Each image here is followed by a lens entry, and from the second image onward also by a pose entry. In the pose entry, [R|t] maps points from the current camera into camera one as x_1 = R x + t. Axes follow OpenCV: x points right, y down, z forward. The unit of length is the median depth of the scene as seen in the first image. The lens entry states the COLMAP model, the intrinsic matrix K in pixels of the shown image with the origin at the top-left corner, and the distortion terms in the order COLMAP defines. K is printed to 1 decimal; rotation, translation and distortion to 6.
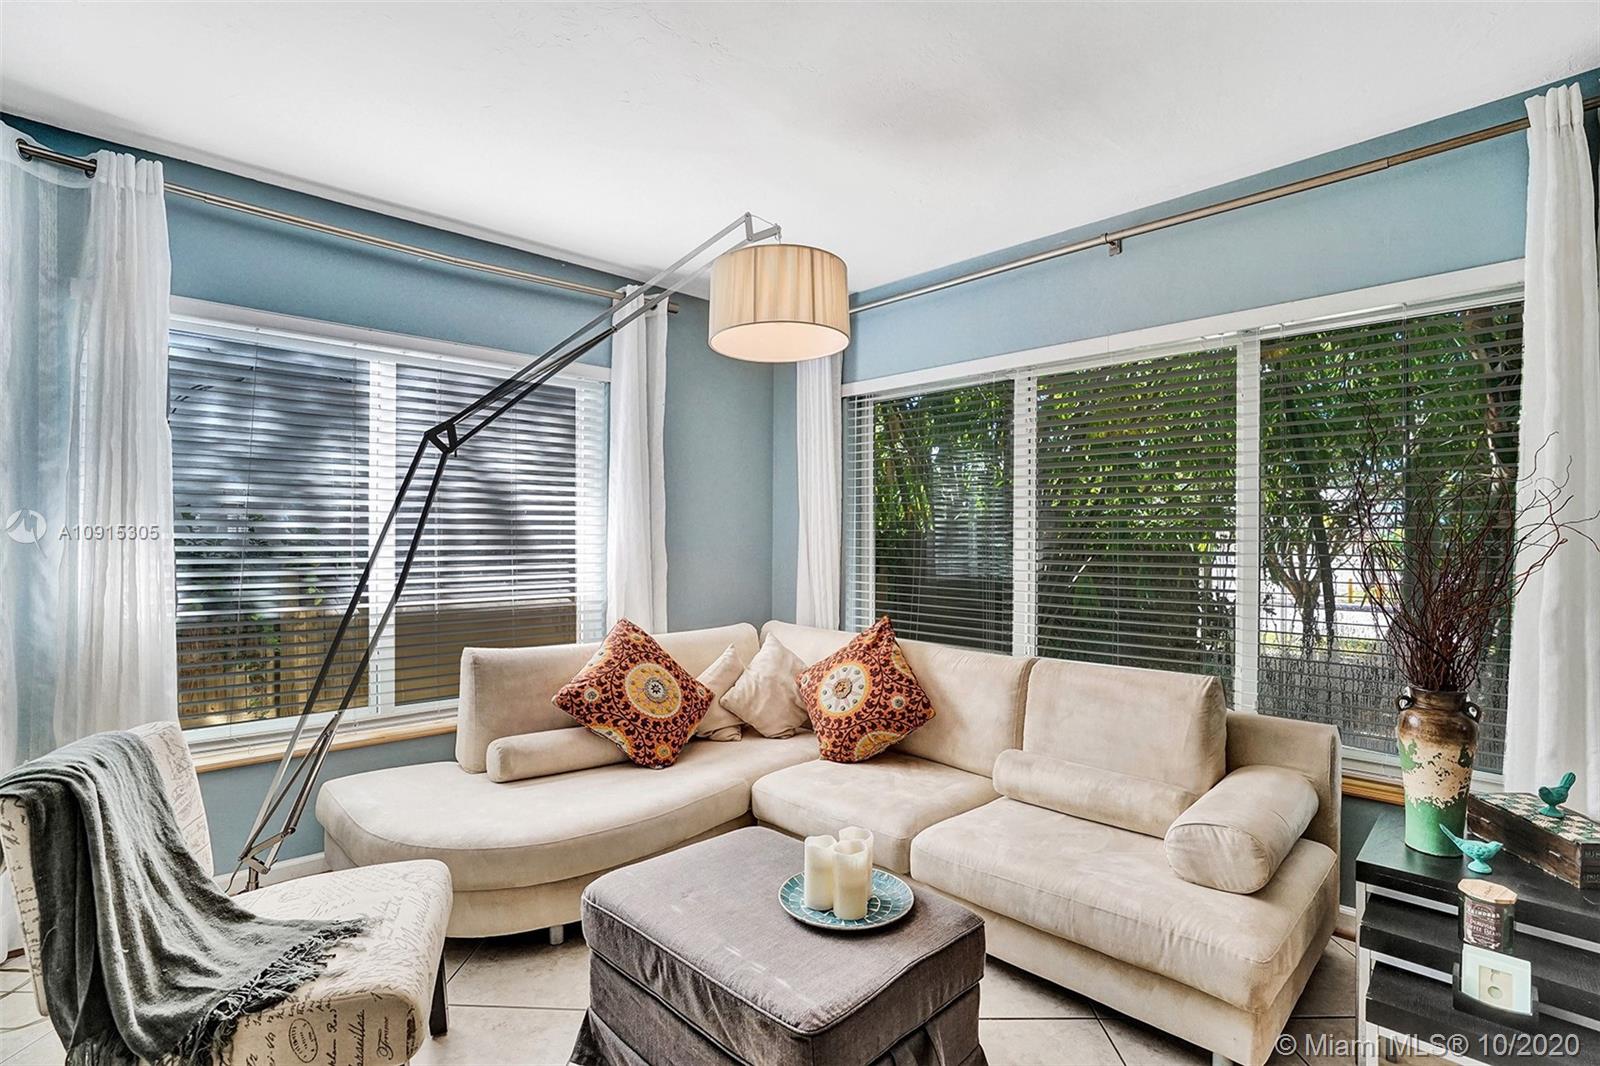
lens RADIAL K [[747.1, 0, 804.9], [0, 747.1, 542.3], [0, 0, 1]] dist [-0.081599, 0.032602]
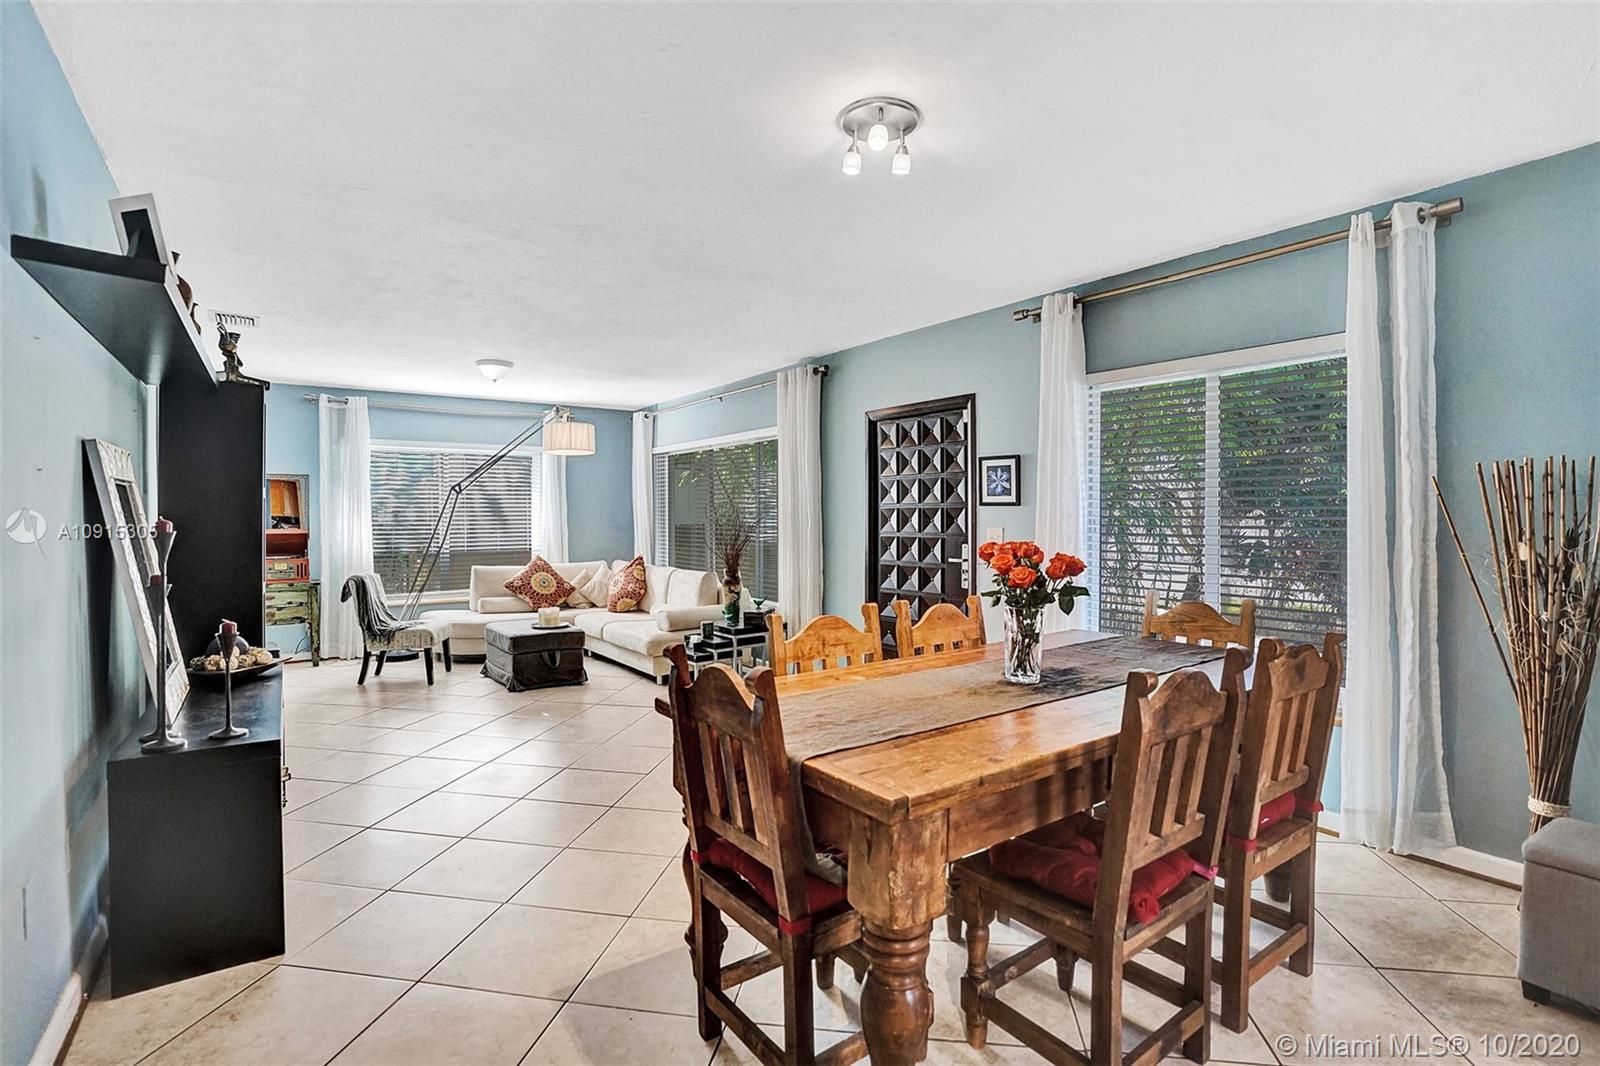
lens RADIAL K [[744.7, 0, 805.8], [0, 744.7, 528.2], [0, 0, 1]] dist [-0.072156, 0.026657]
pose [[0.991337, -0.002501, -0.131318, 1.046888], [0.004044, 0.999926, 0.011492, -0.011404], [0.131280, -0.011923, 0.991274, -1.415513]]
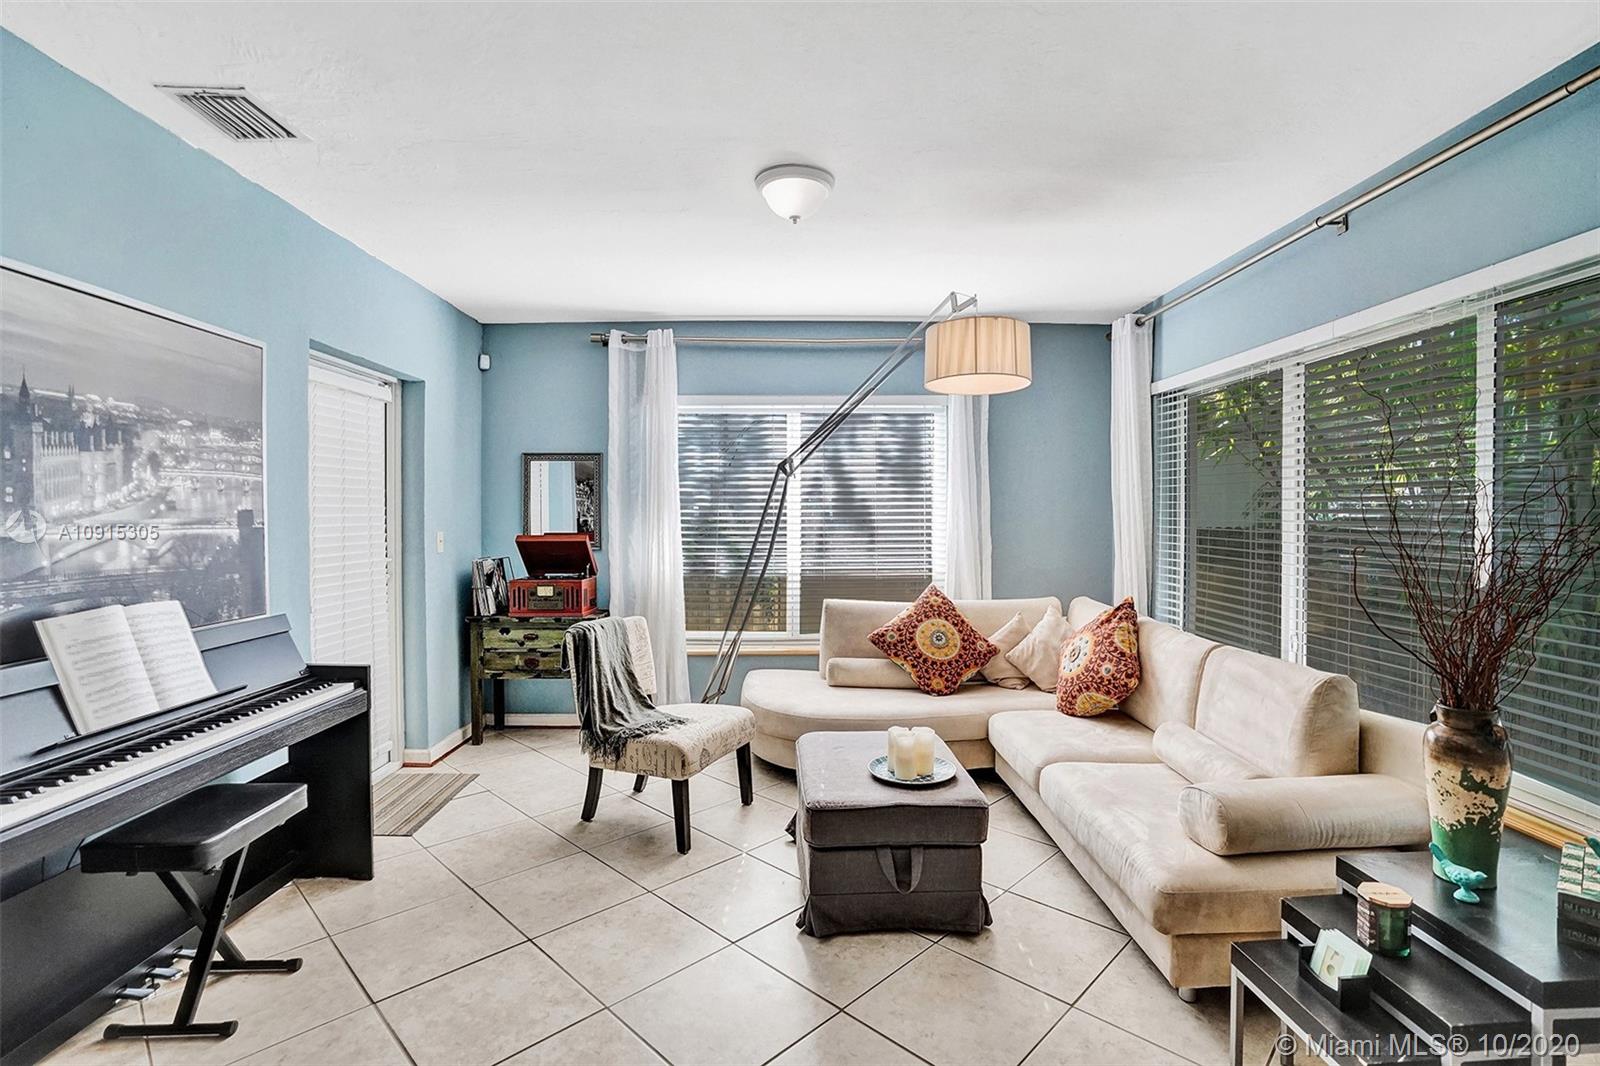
lens RADIAL K [[744.7, 0, 805.8], [0, 744.7, 528.2], [0, 0, 1]] dist [-0.072156, 0.026657]
pose [[0.736245, 0.010383, -0.676636, 0.557928], [0.002113, 0.999842, 0.017642, -0.029416], [0.676712, -0.014419, 0.736106, -0.169683]]
